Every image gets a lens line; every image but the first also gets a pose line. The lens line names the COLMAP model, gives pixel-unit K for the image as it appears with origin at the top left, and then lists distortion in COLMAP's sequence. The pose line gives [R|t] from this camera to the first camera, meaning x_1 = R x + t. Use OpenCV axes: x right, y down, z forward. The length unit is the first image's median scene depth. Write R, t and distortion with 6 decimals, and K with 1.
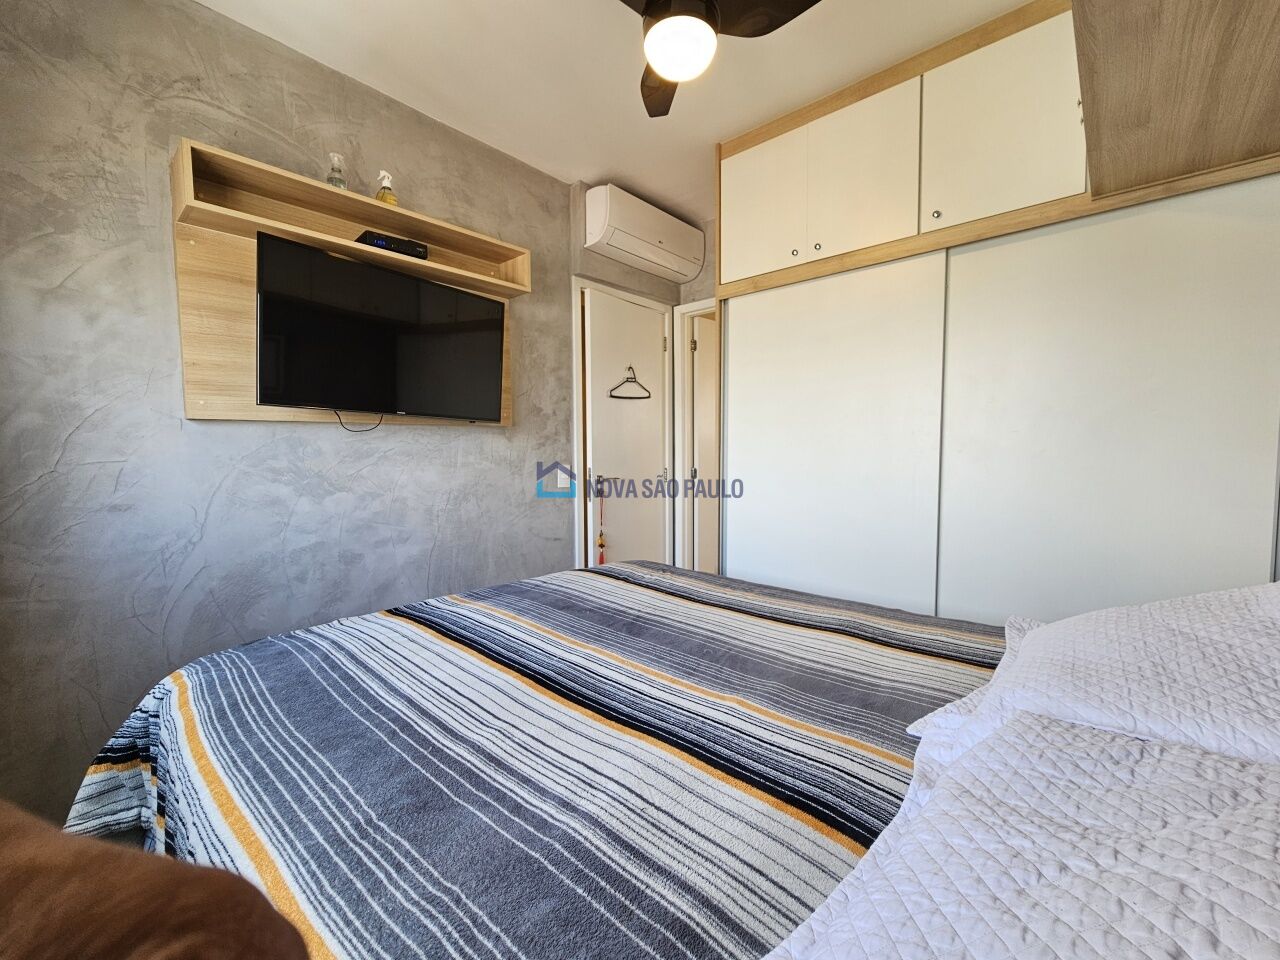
lens RADIAL K [[525.2, 0, 644.9], [0, 525.2, 479.7], [0, 0, 1]] dist [-0.003920, -0.000429]
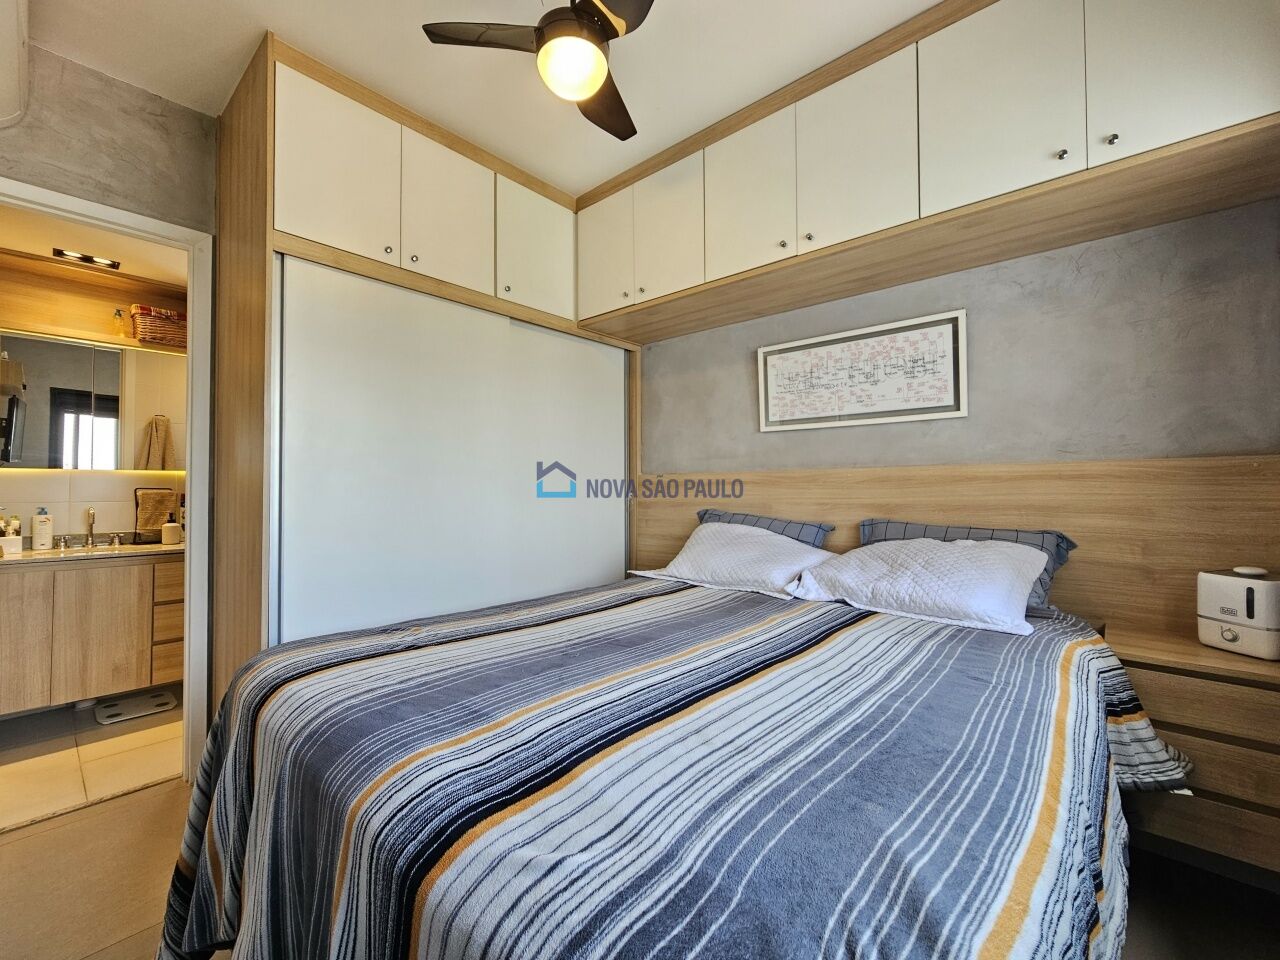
lens RADIAL K [[525.2, 0, 644.9], [0, 525.2, 479.7], [0, 0, 1]] dist [-0.003920, -0.000429]
pose [[0.005490, 0.017968, 0.999823, -1.241750], [0.059449, 0.998064, -0.018263, 0.007144], [-0.998216, 0.059539, 0.004412, 1.185215]]
